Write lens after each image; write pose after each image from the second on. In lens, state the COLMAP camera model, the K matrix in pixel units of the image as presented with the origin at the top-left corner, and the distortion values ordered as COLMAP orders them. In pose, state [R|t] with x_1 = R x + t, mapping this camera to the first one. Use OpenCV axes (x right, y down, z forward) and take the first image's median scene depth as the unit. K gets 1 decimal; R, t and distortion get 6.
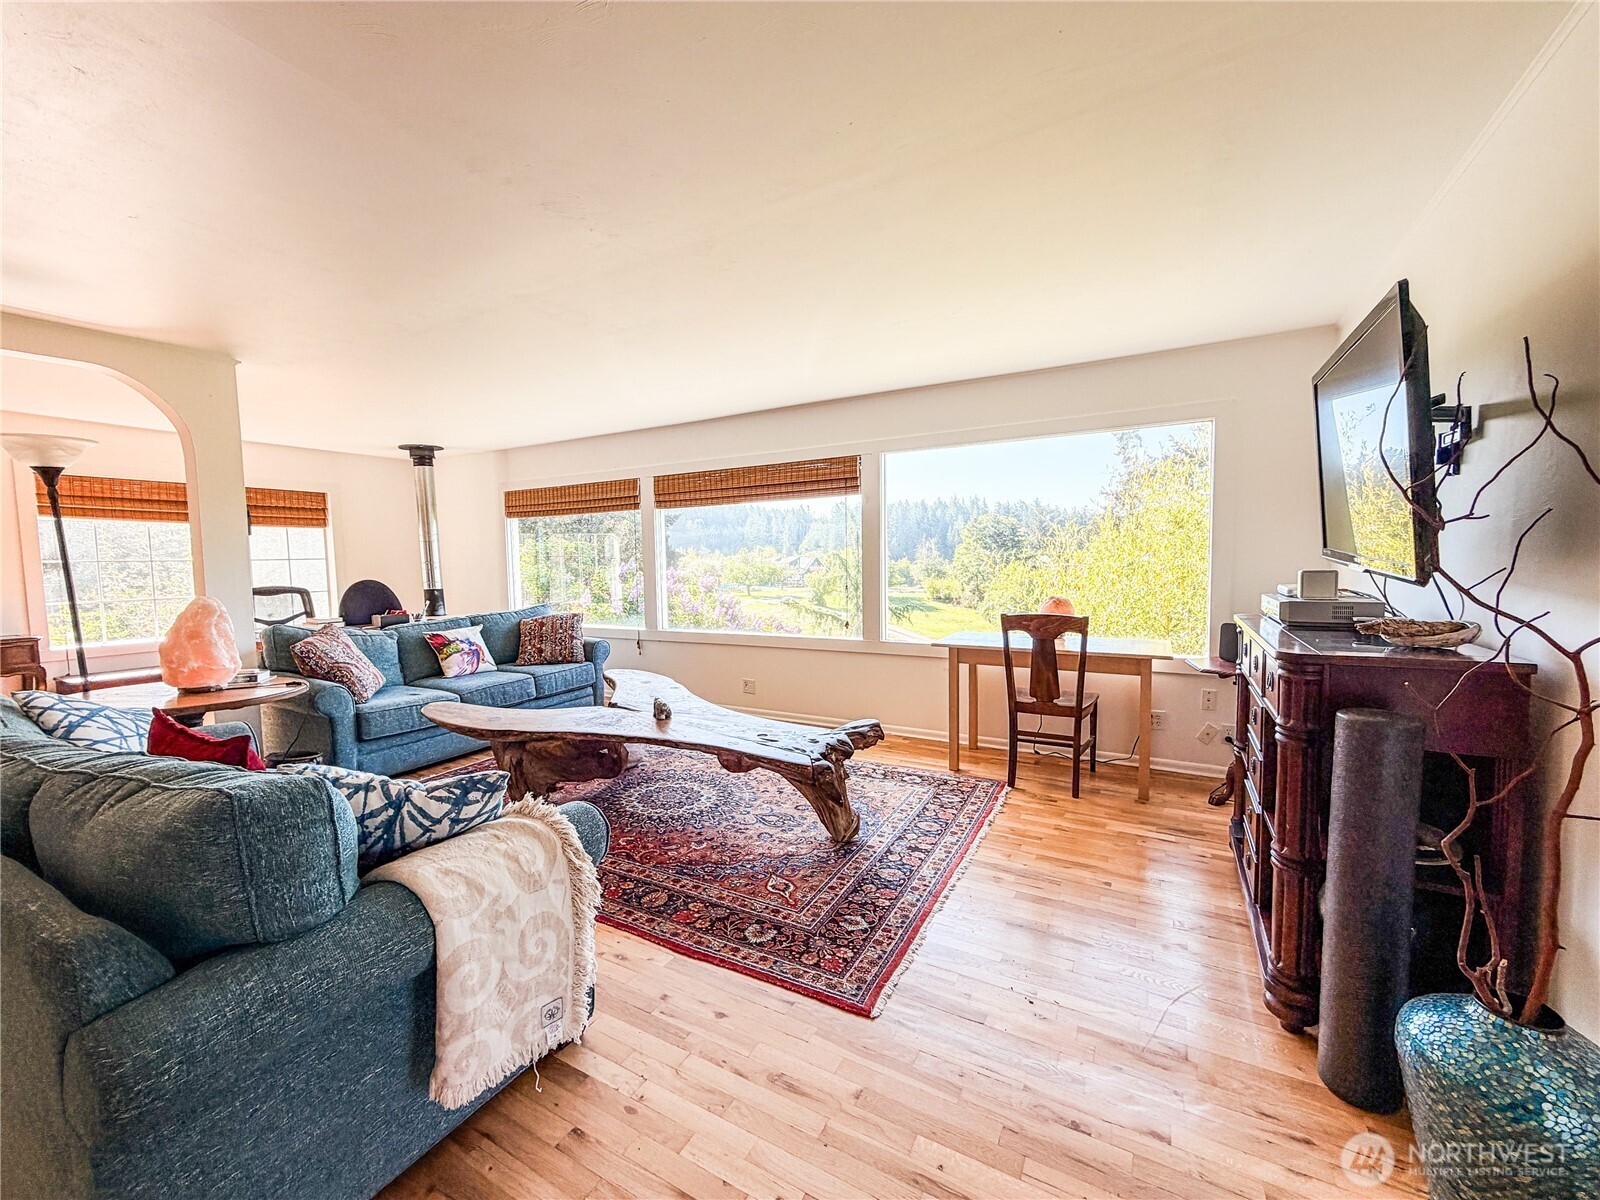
lens RADIAL K [[636.1, 0, 793.0], [0, 636.1, 600.1], [0, 0, 1]] dist [-0.000996, 0.000062]
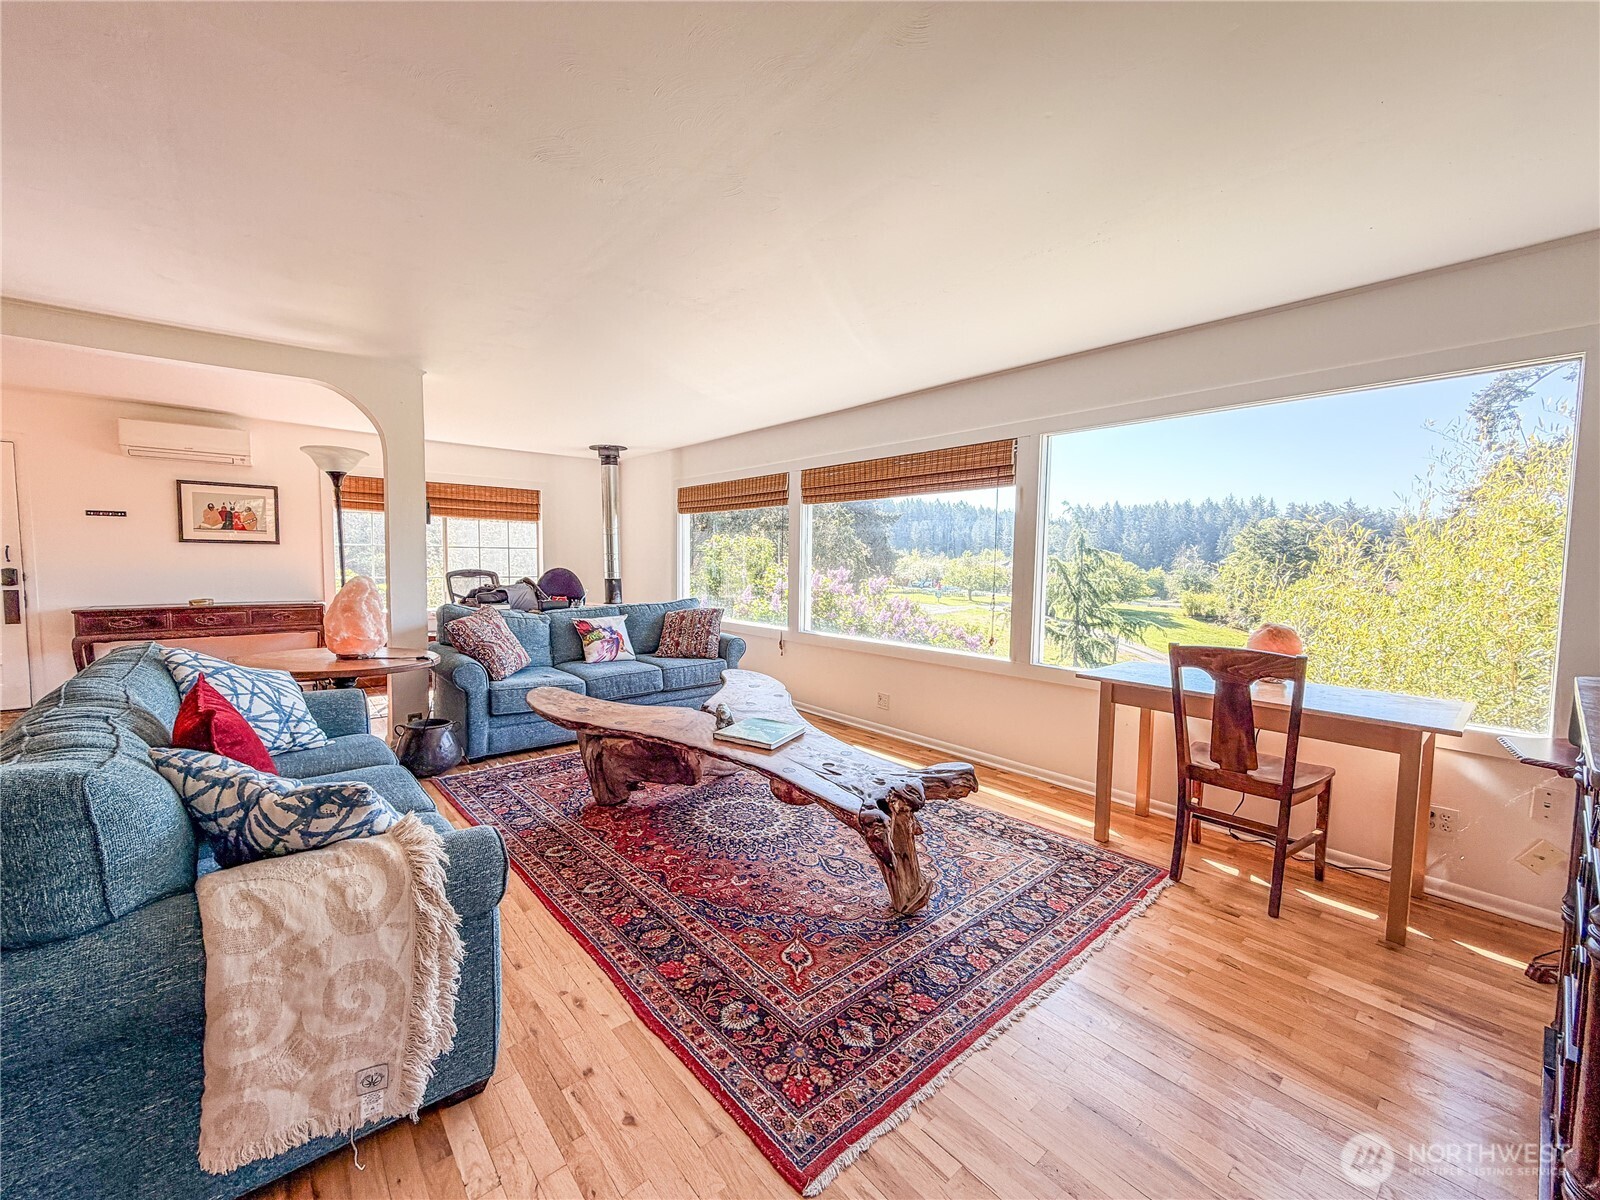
lens RADIAL K [[636.1, 0, 793.0], [0, 636.1, 600.1], [0, 0, 1]] dist [-0.000996, 0.000062]
pose [[0.938641, 0.052735, -0.340841, 0.176301], [-0.053457, 0.998544, 0.007281, -0.010468], [0.340728, 0.011386, 0.940093, 0.171989]]
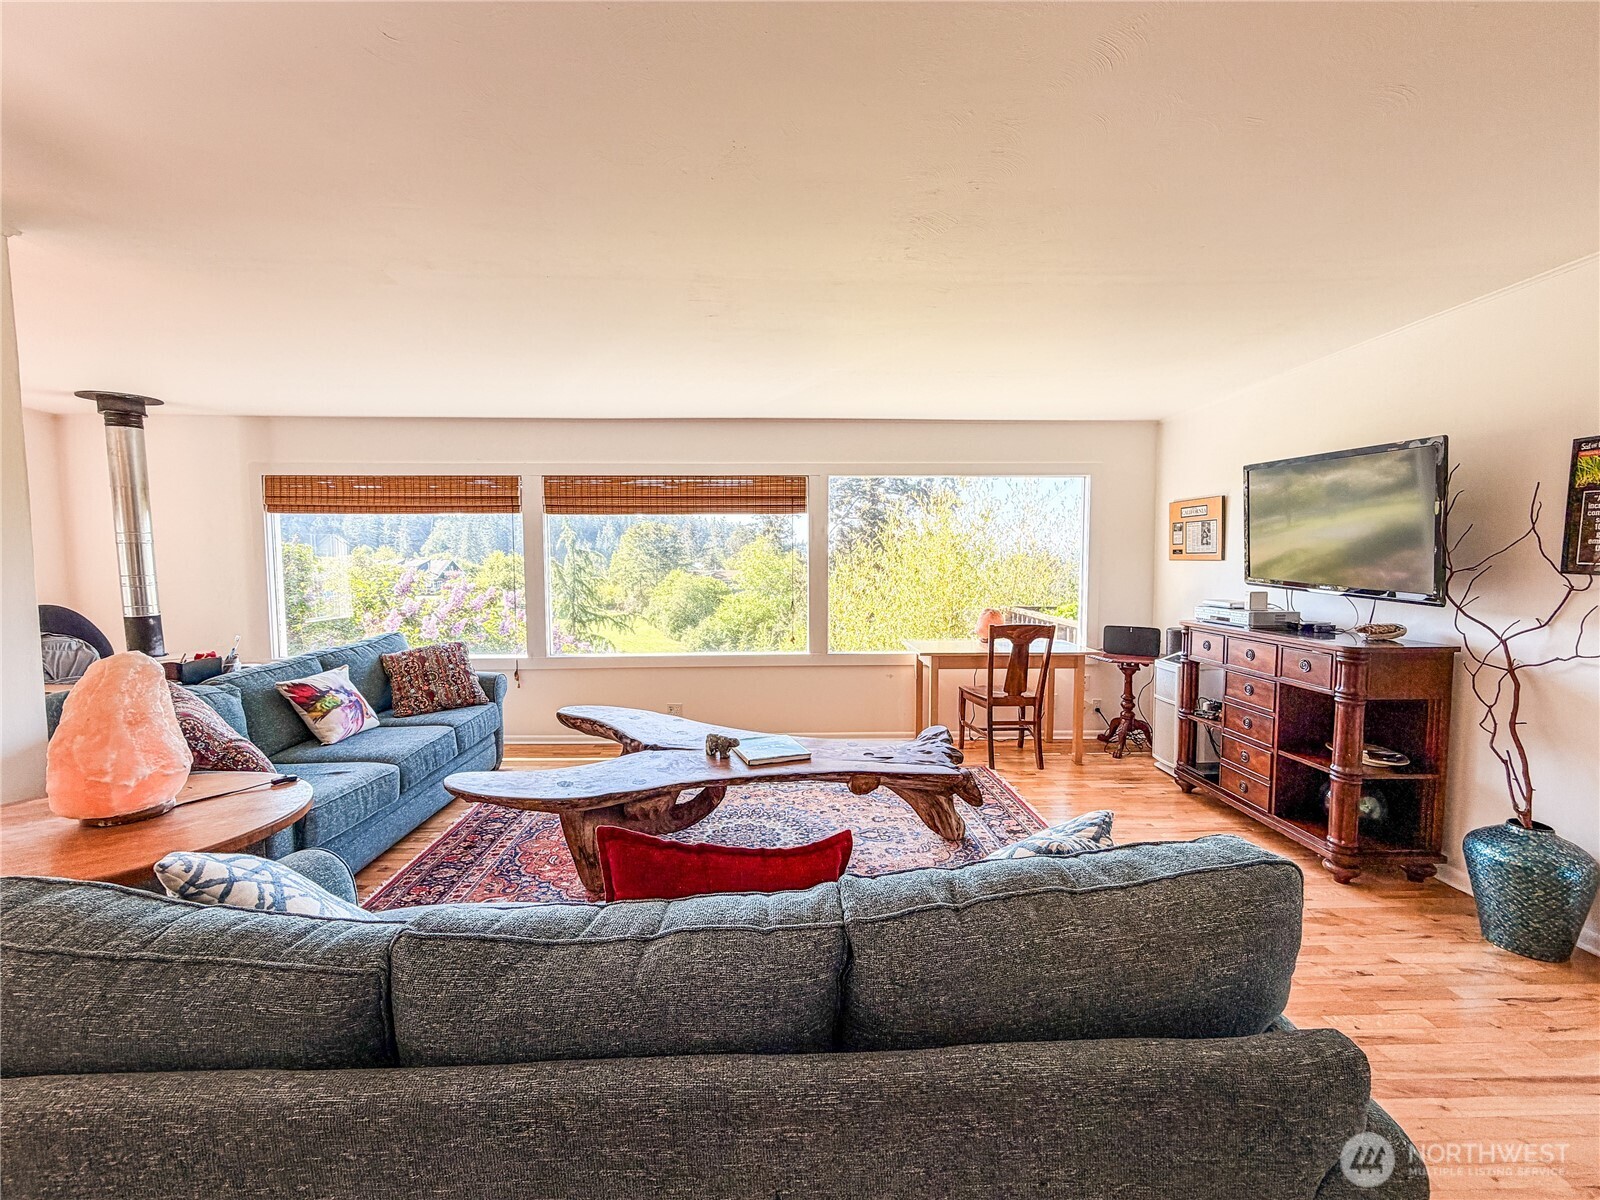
lens RADIAL K [[636.1, 0, 793.0], [0, 636.1, 600.1], [0, 0, 1]] dist [-0.000996, 0.000062]
pose [[0.854581, -0.018243, 0.518998, -0.640994], [0.022409, 0.999747, -0.001758, -0.033397], [-0.518835, 0.013132, 0.854773, 0.180125]]
